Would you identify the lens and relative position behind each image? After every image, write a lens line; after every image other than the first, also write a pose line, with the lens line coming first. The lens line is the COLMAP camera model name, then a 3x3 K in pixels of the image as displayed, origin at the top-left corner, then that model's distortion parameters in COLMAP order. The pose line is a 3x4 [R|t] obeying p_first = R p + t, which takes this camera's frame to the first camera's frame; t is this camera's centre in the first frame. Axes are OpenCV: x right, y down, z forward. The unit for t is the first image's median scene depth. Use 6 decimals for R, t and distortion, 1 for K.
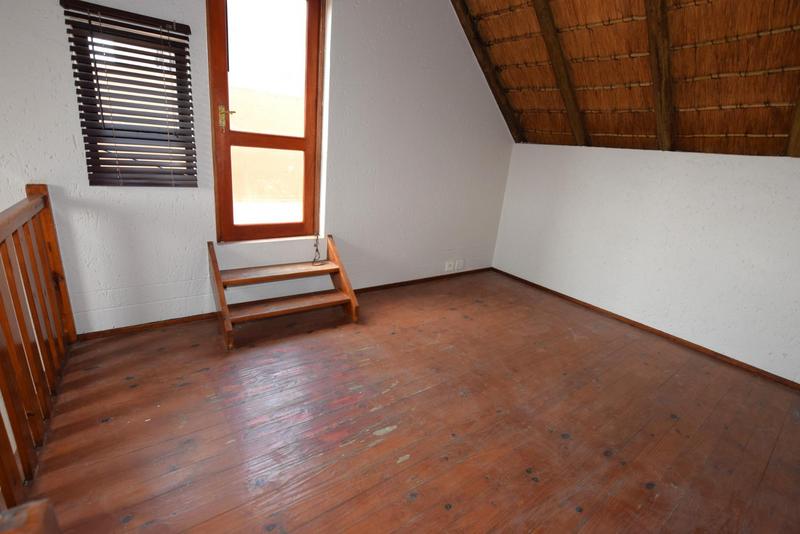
lens RADIAL K [[350.9, 0, 398.5], [0, 350.9, 264.7], [0, 0, 1]] dist [-0.033436, 0.001114]
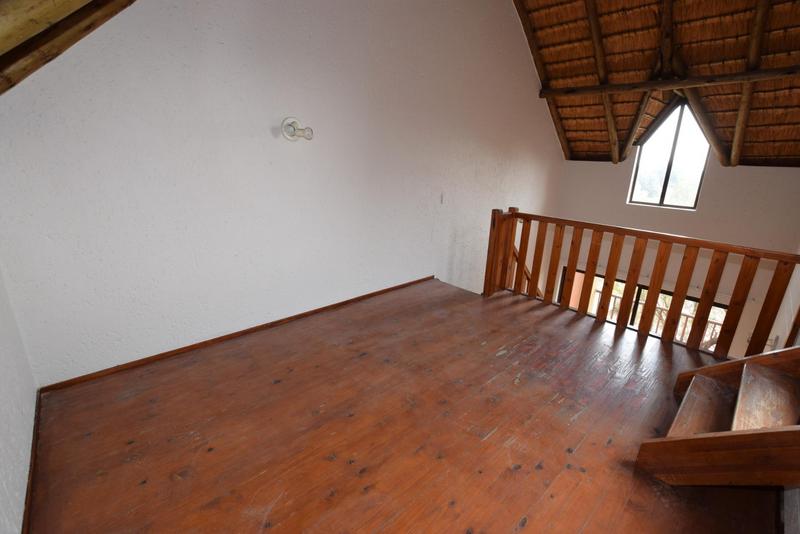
lens RADIAL K [[350.9, 0, 399.4], [0, 350.9, 267.5], [0, 0, 1]] dist [-0.033436, 0.001114]
pose [[-0.984035, -0.082633, -0.157630, 0.618412], [-0.156897, 0.820876, 0.549132, -0.578761], [0.084018, 0.565097, -0.820736, 1.778512]]
